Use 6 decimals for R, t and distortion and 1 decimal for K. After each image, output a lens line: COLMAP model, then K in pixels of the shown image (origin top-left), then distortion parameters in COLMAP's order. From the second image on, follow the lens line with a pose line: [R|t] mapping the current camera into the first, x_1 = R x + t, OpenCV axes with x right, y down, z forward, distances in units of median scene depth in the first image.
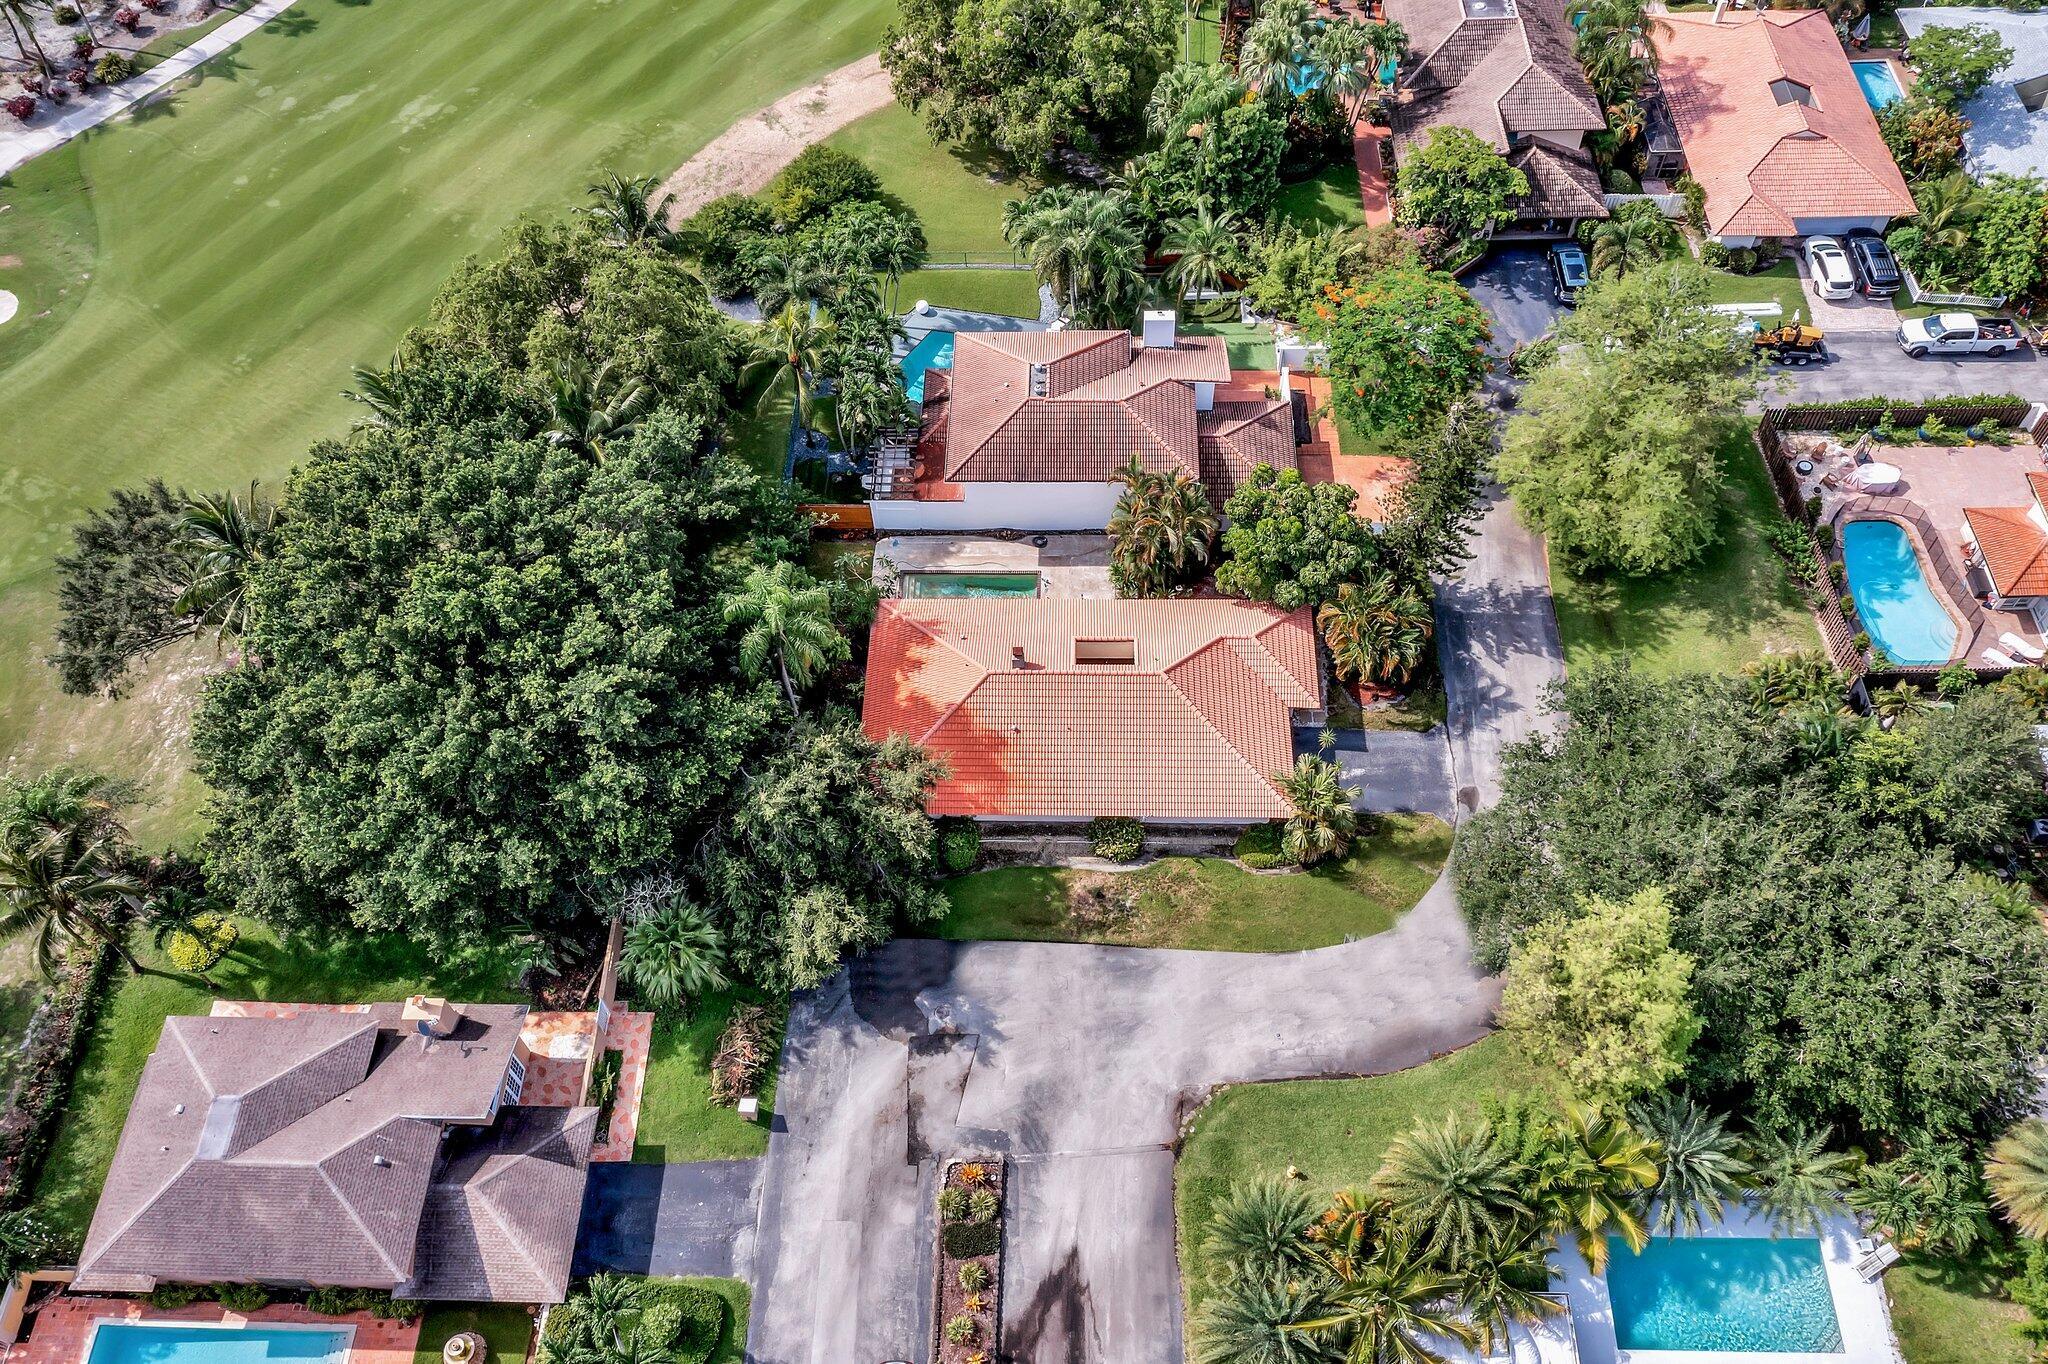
lens RADIAL K [[1621.1, 0, 1024.0], [0, 1621.1, 682.0], [0, 0, 1]] dist [-0.013011, 0.003061]
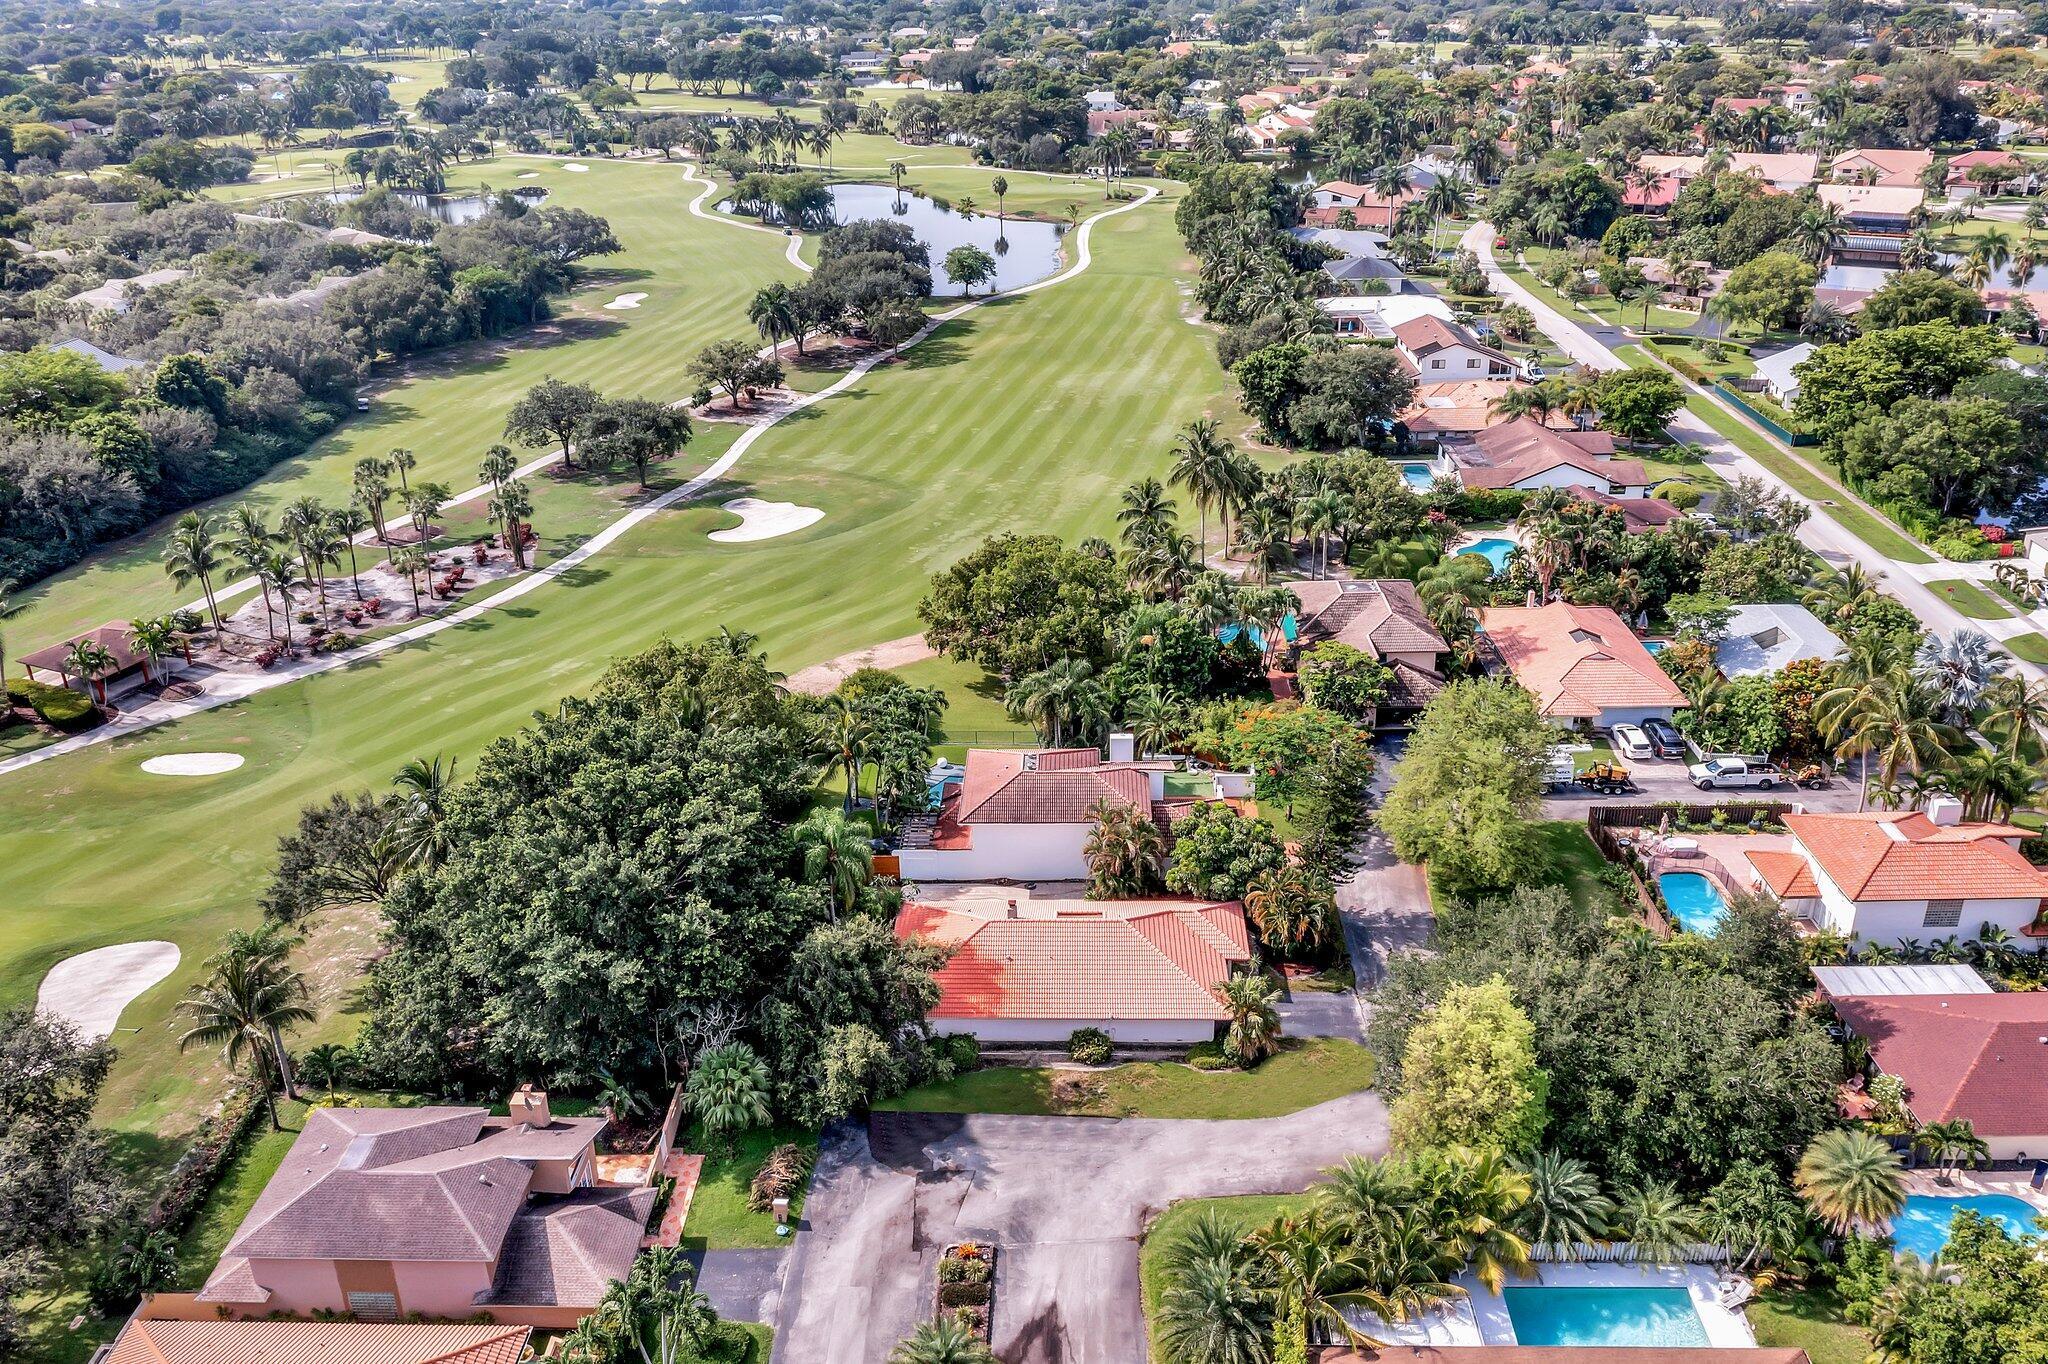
lens RADIAL K [[1614.9, 0, 1024.0], [0, 1614.9, 682.0], [0, 0, 1]] dist [-0.011829, 0.005880]
pose [[0.999942, 0.010618, -0.002047, 0.006516], [-0.010178, 0.860174, -0.509899, 0.493340], [-0.003654, 0.509890, 0.860232, -0.200548]]
